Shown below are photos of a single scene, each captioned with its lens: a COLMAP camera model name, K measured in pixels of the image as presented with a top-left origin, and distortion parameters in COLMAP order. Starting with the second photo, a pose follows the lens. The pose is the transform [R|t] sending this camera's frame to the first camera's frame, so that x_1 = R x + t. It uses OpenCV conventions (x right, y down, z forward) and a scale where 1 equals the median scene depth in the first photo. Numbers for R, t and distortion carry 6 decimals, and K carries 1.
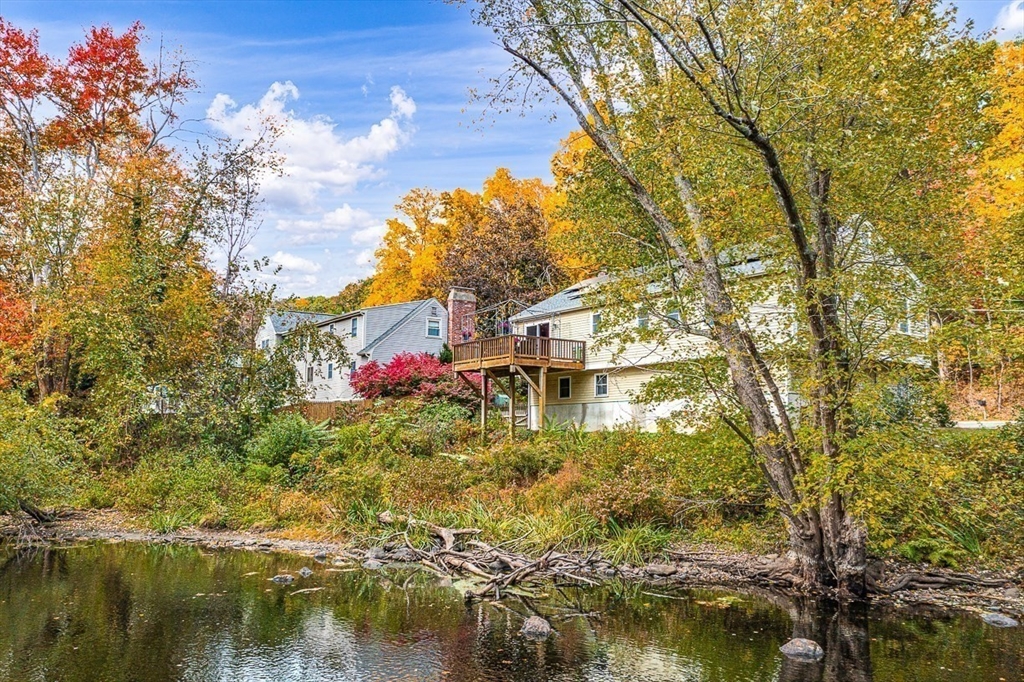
lens RADIAL K [[815.2, 0, 512.0], [0, 815.2, 341.0], [0, 0, 1]] dist [-0.007588, 0.160282]
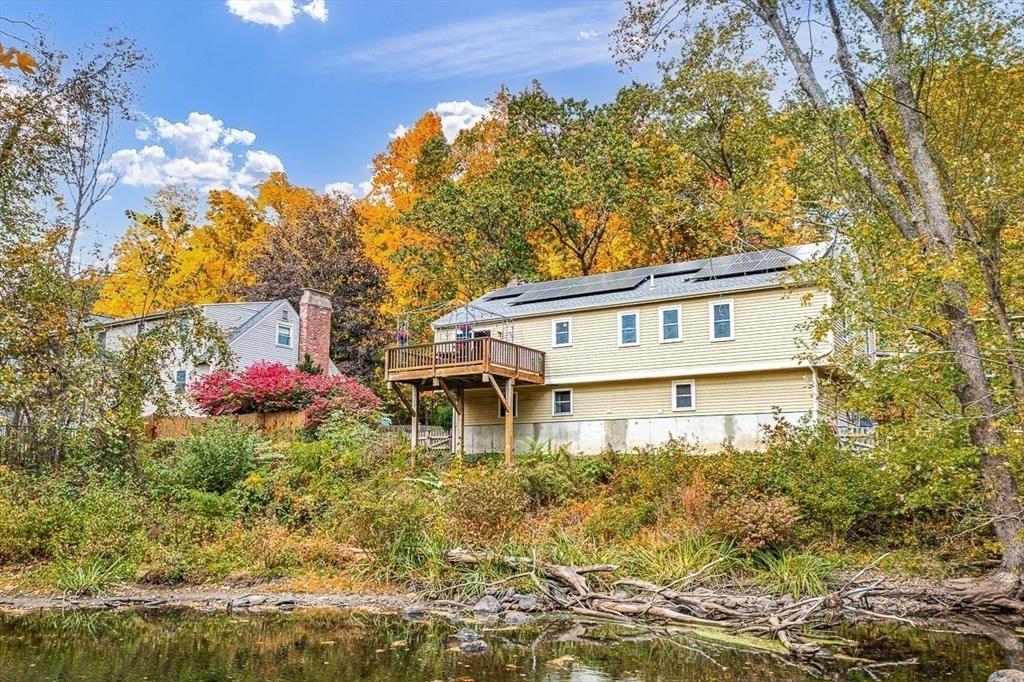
lens RADIAL K [[821.2, 0, 512.2], [0, 821.2, 362.1], [0, 0, 1]] dist [0.013427, 0.007438]
pose [[0.927160, 0.051626, 0.371093, -0.271068], [-0.042041, 0.998541, -0.033878, 0.042627], [-0.372301, 0.015810, 0.927977, 0.191006]]
